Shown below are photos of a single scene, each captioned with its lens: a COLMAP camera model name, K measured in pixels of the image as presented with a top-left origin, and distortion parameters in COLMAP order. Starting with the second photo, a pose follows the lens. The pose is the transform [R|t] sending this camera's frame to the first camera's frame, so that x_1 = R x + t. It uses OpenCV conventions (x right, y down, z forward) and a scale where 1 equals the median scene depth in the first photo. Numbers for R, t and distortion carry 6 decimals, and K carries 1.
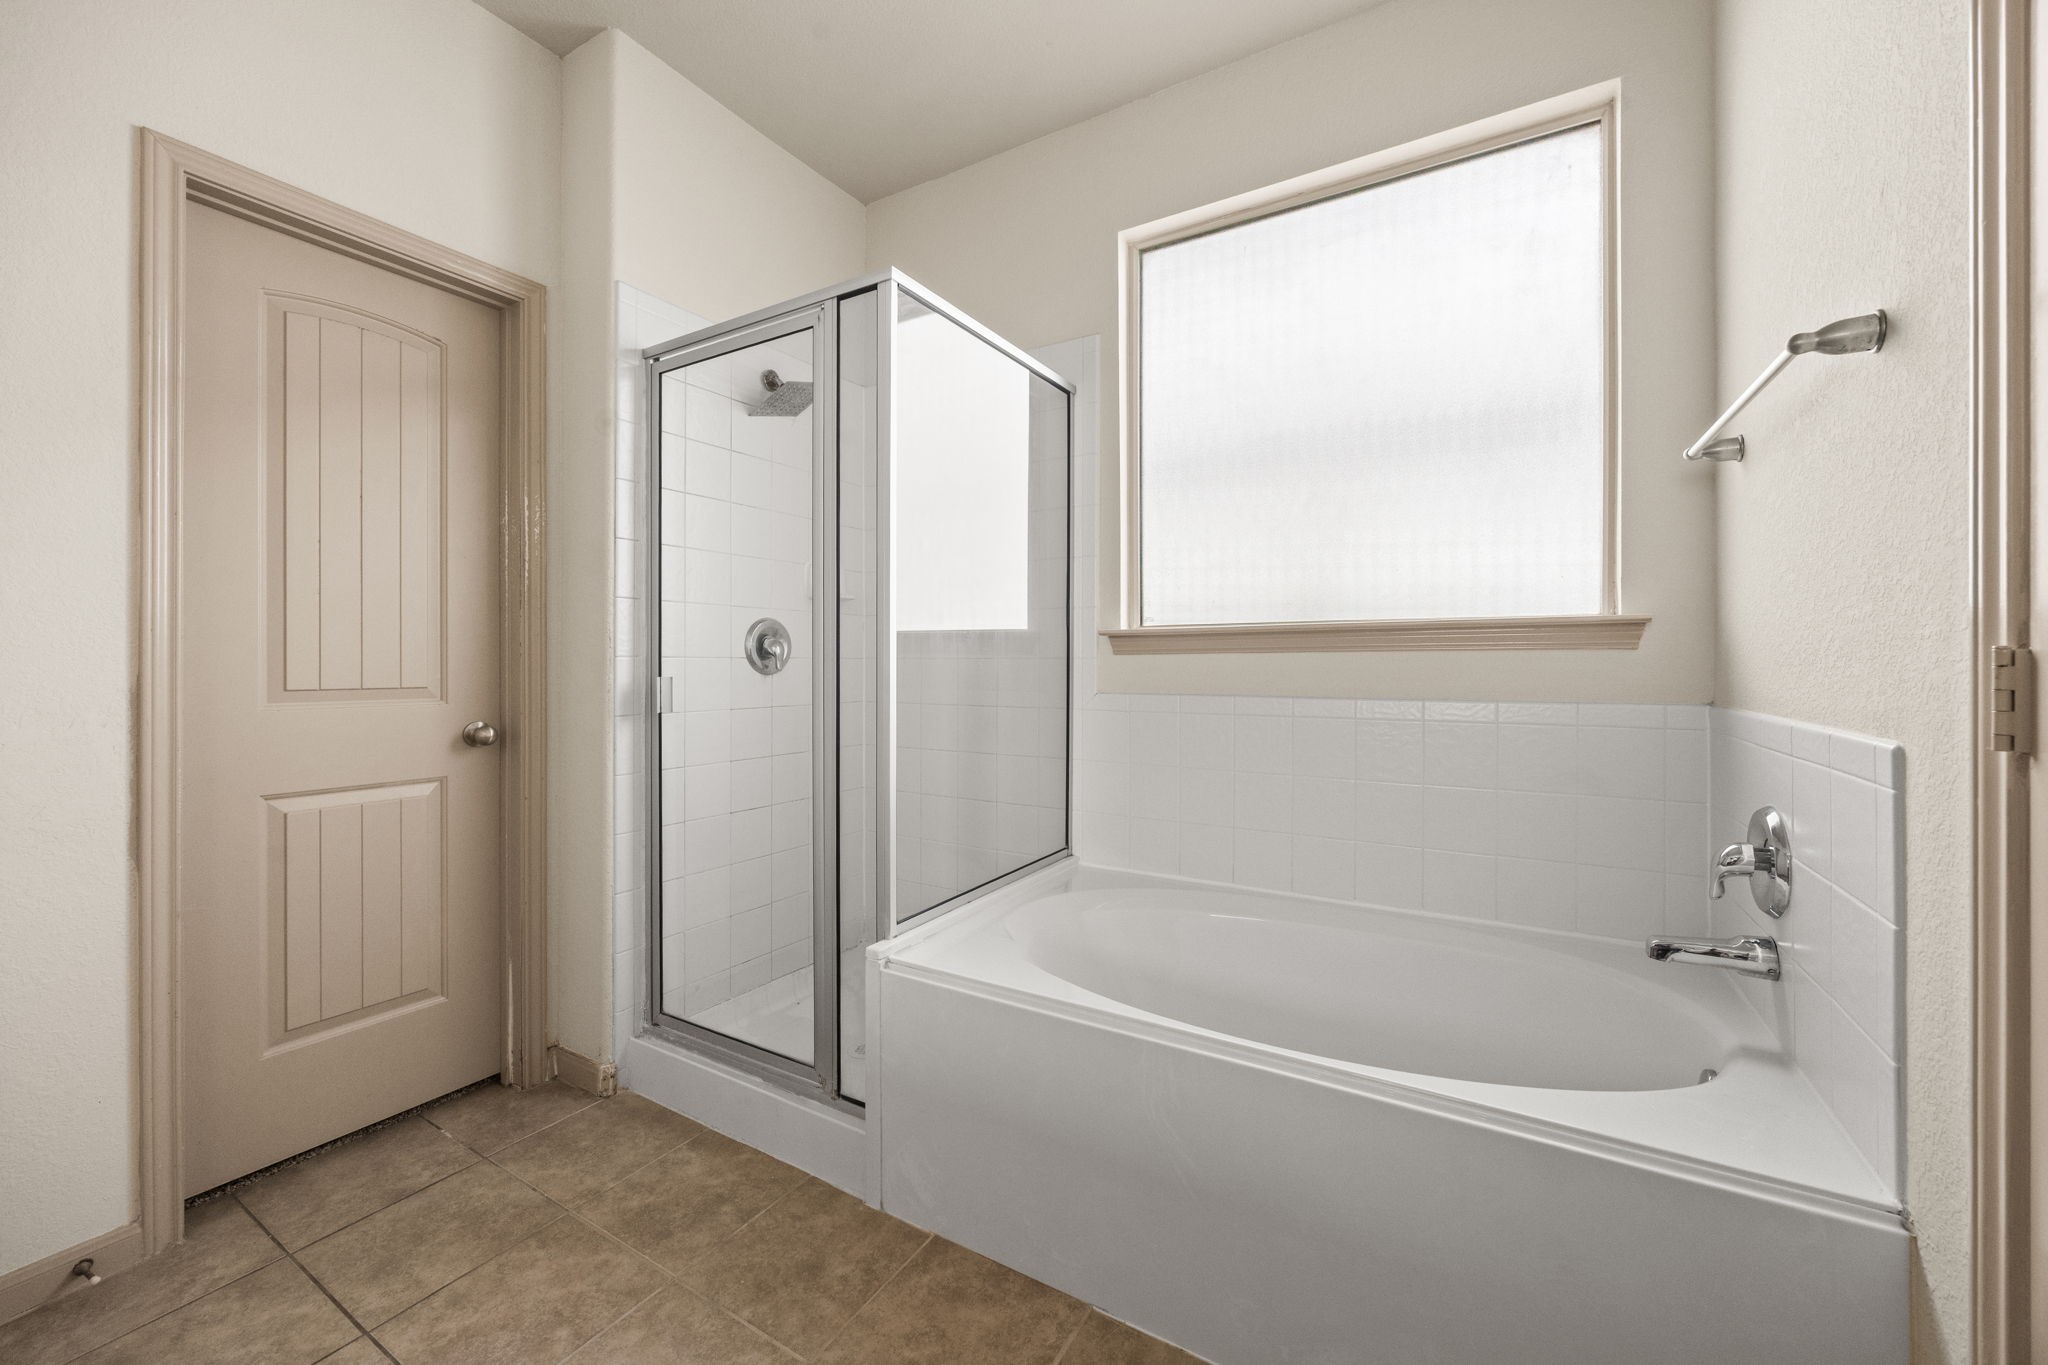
lens RADIAL K [[795.1, 0, 1026.0], [0, 795.1, 666.0], [0, 0, 1]] dist [-0.000425, -0.000310]
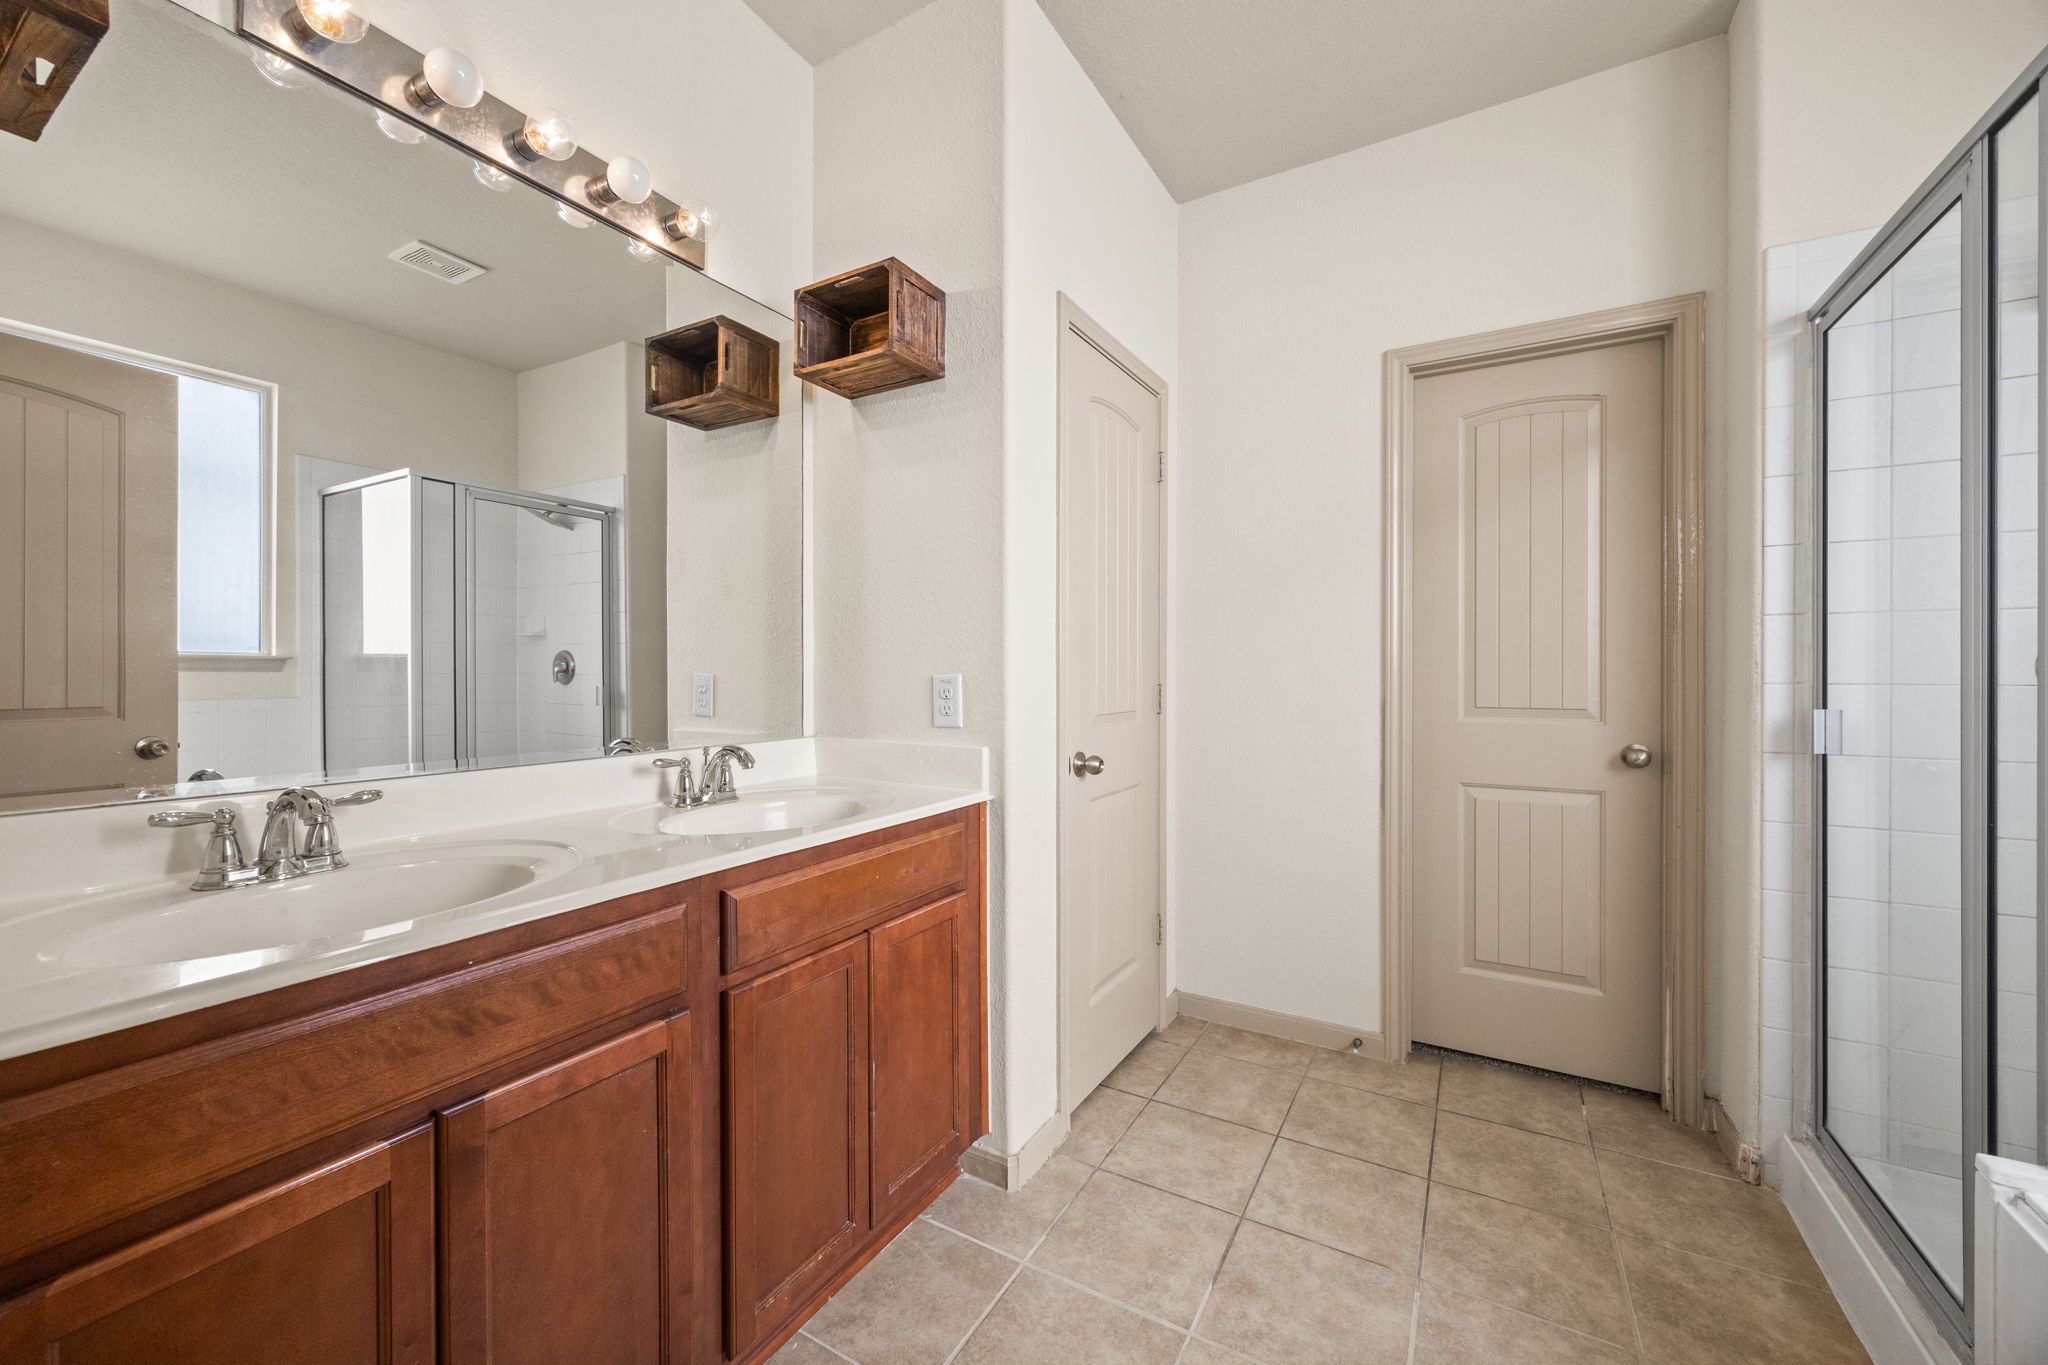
lens RADIAL K [[795.1, 0, 1025.2], [0, 795.1, 677.1], [0, 0, 1]] dist [-0.000425, -0.000310]
pose [[0.005549, 0.007229, -0.999958, 0.404404], [-0.000903, 0.999973, 0.007224, -0.028935], [0.999984, 0.000863, 0.005555, 0.222373]]
